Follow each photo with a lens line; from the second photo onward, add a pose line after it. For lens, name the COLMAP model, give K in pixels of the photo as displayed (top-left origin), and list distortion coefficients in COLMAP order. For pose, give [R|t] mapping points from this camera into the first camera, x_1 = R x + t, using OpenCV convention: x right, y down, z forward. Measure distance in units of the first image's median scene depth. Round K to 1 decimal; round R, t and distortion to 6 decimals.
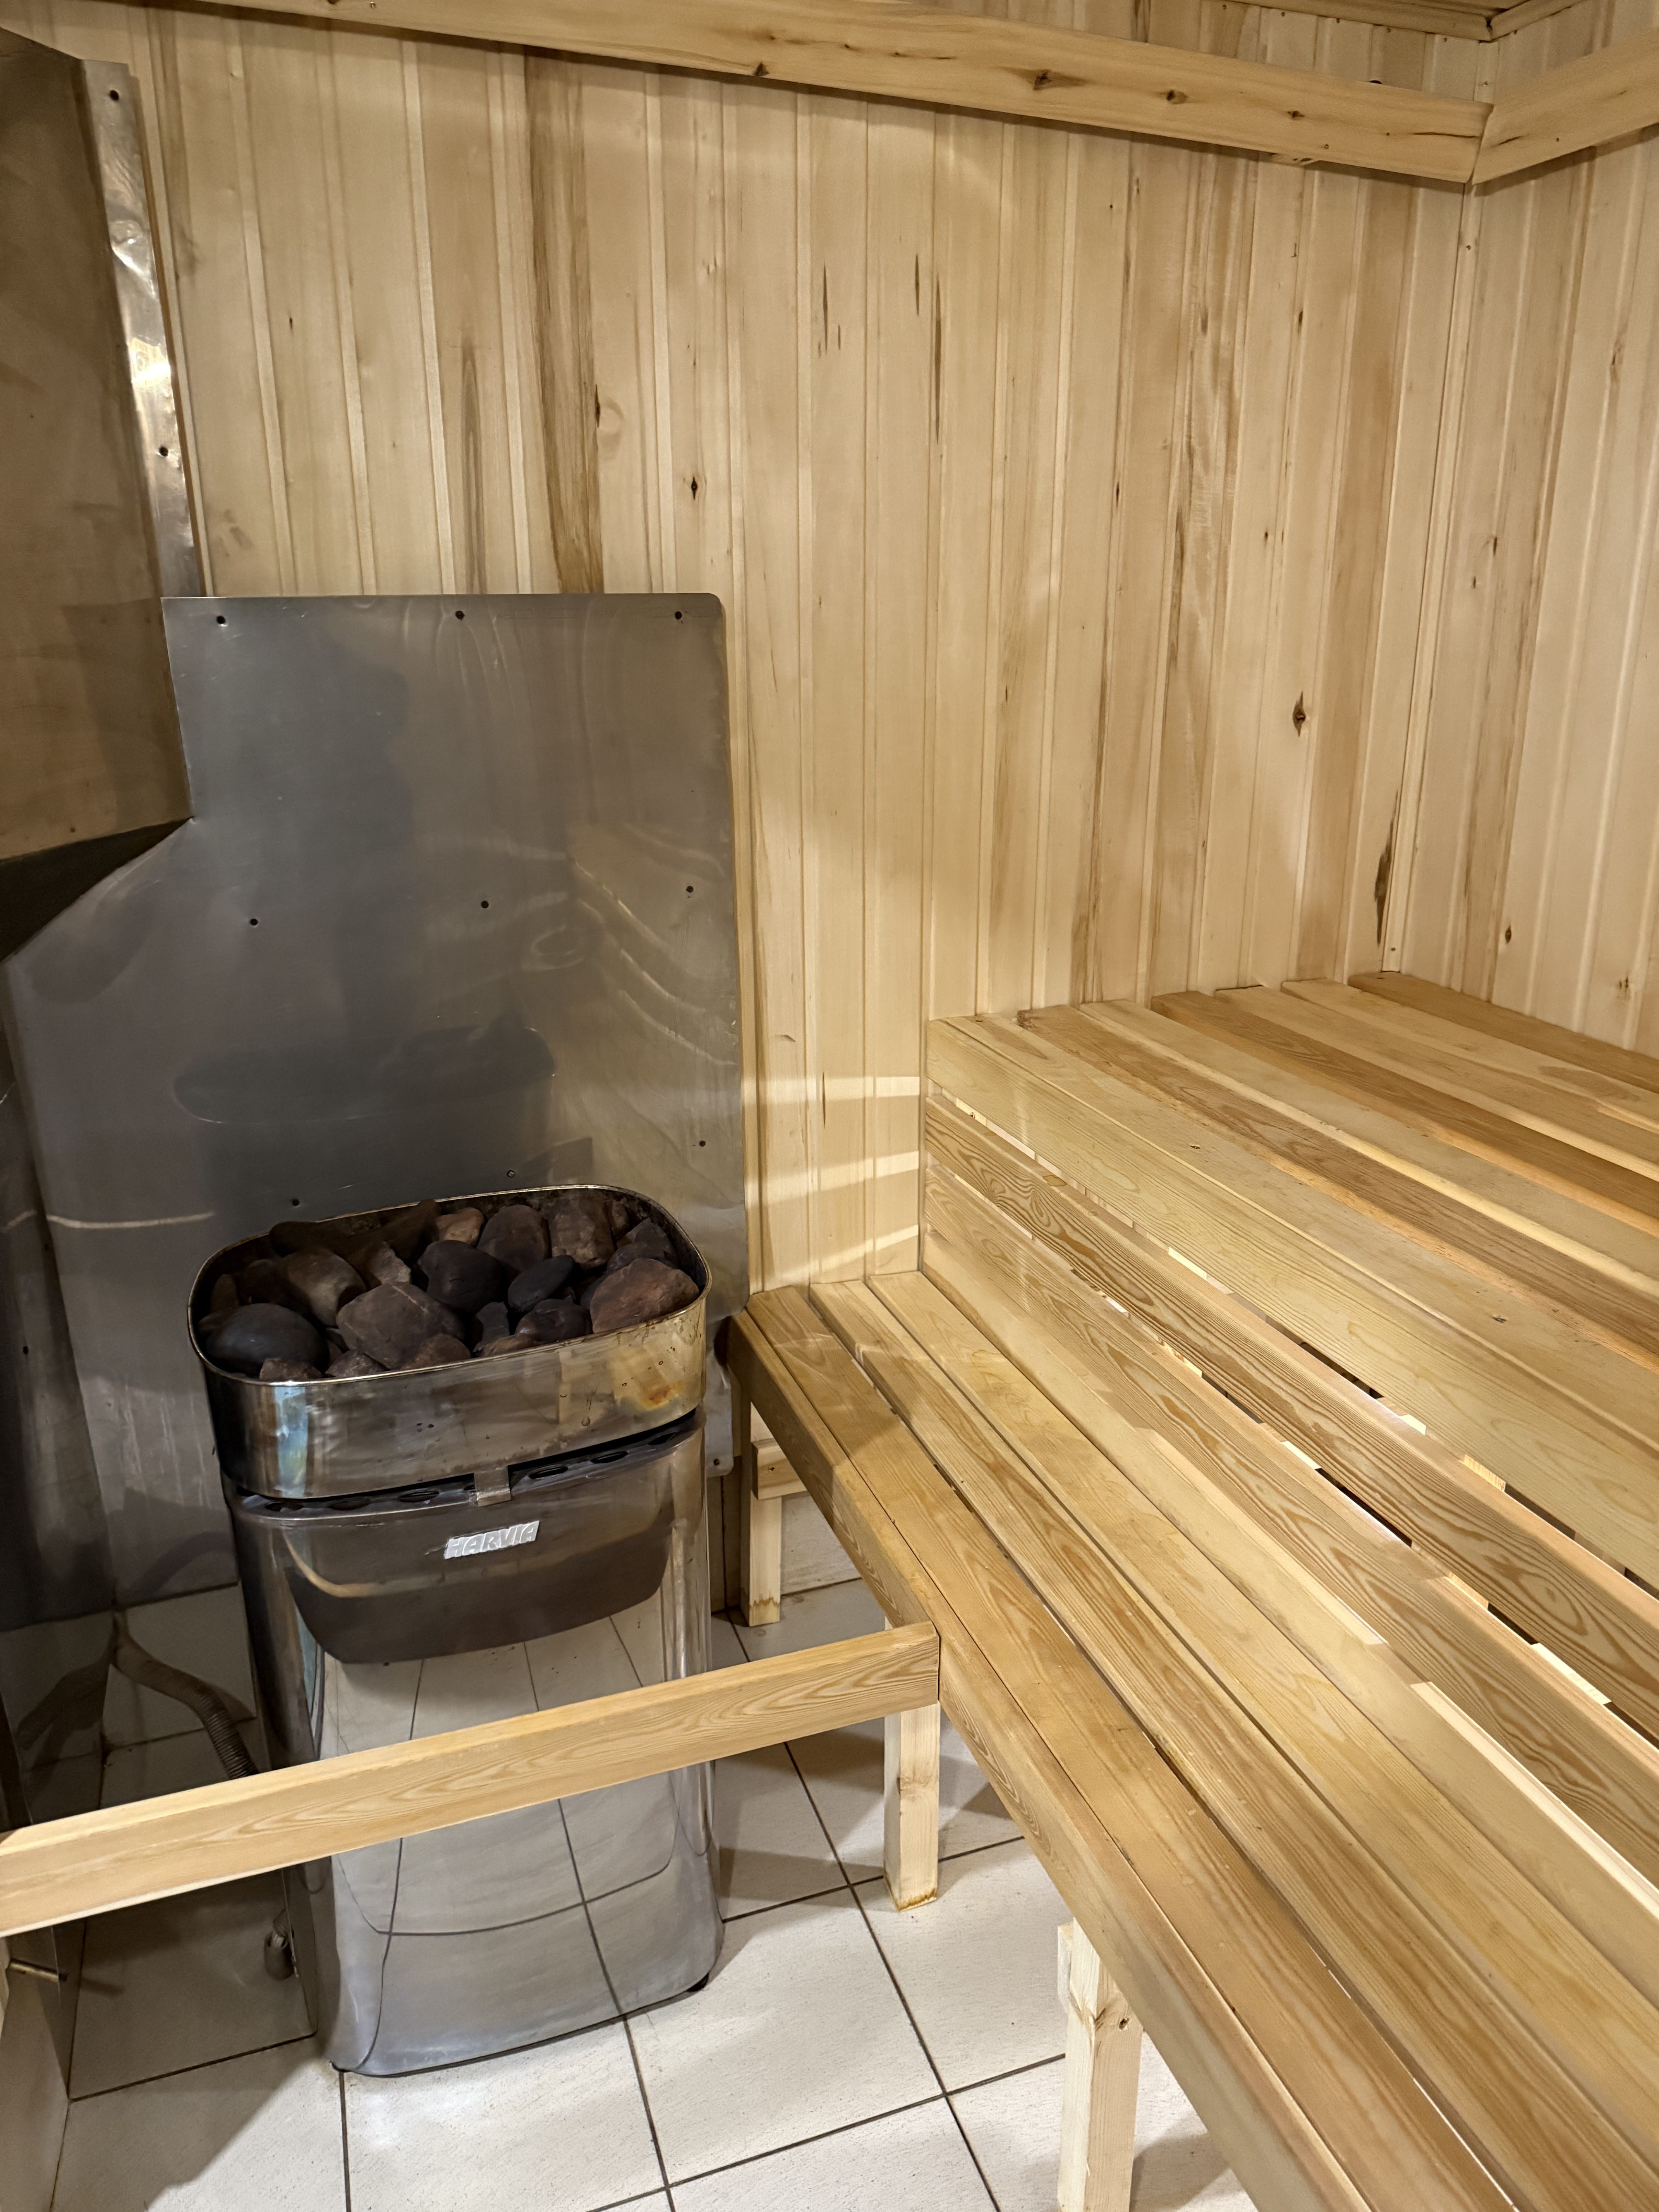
lens RADIAL K [[1568.0, 0, 829.5], [0, 1568.0, 1106.0], [0, 0, 1]] dist [0.062772, -0.033629]
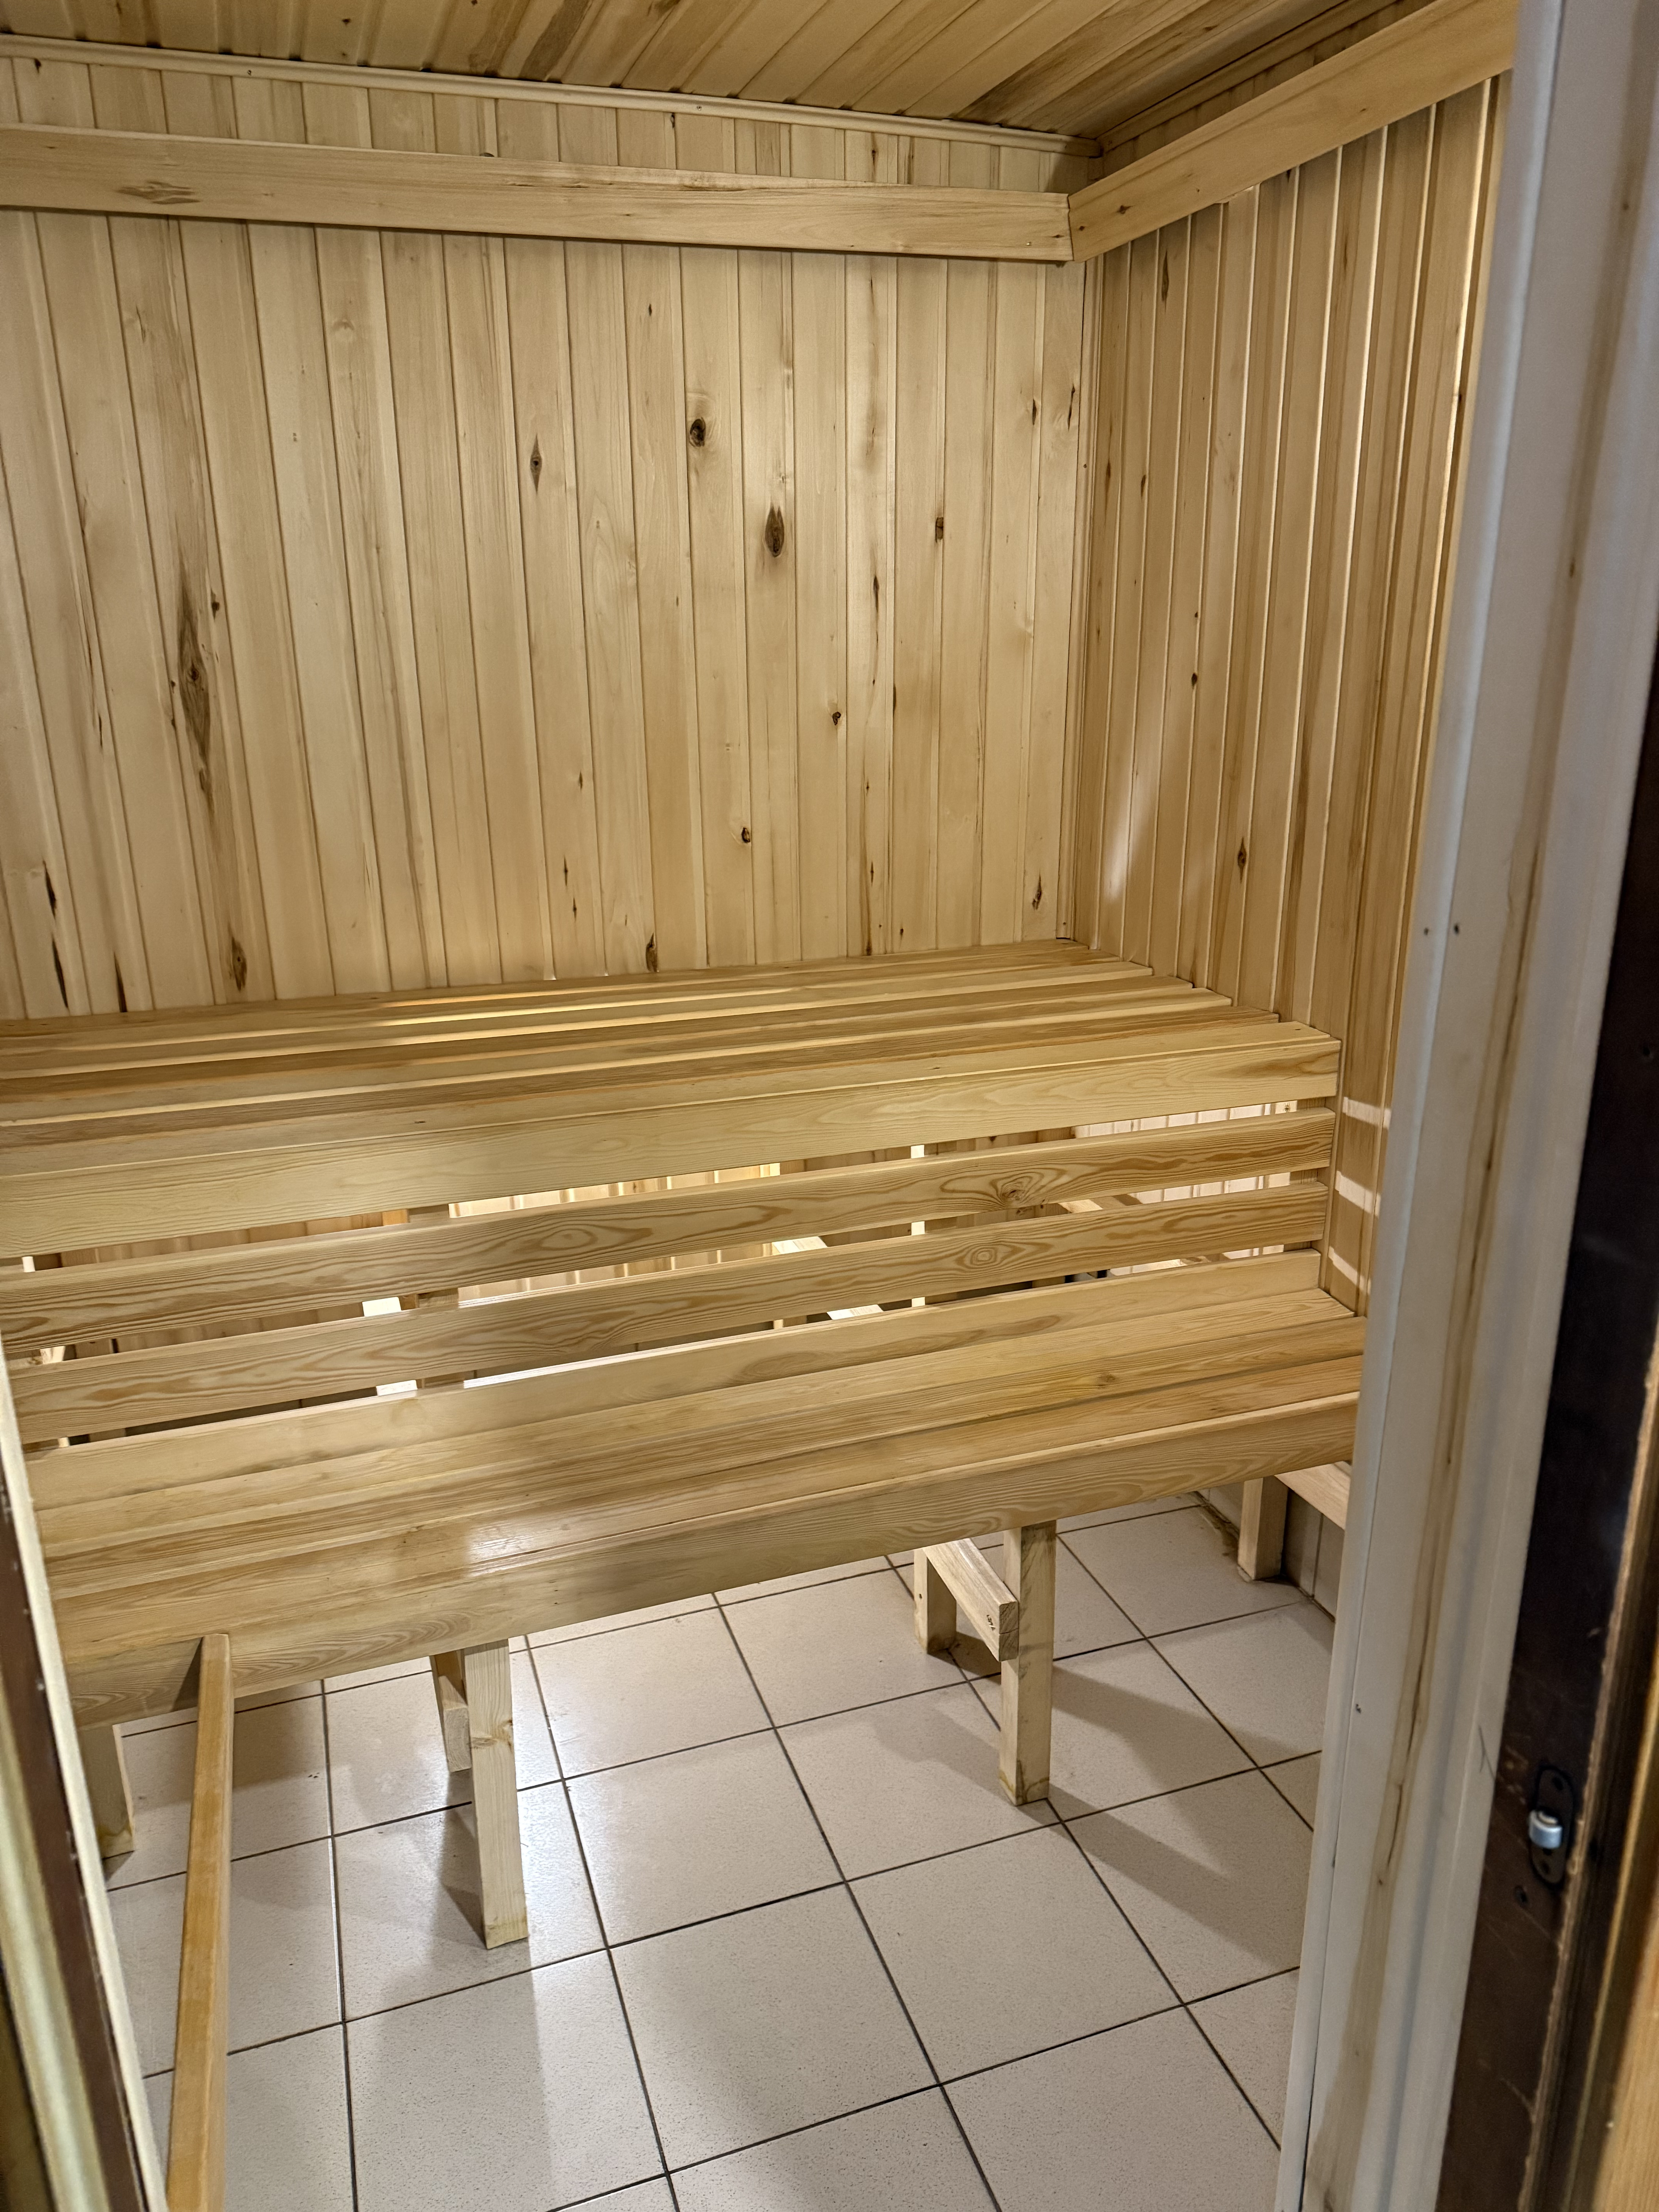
lens RADIAL K [[1568.0, 0, 829.5], [0, 1568.0, 1106.0], [0, 0, 1]] dist [0.062772, -0.033629]
pose [[0.038765, -0.305812, 0.951303, -0.781794], [0.329277, 0.902754, 0.276787, -0.127975], [-0.943437, 0.302513, 0.135693, 0.383114]]
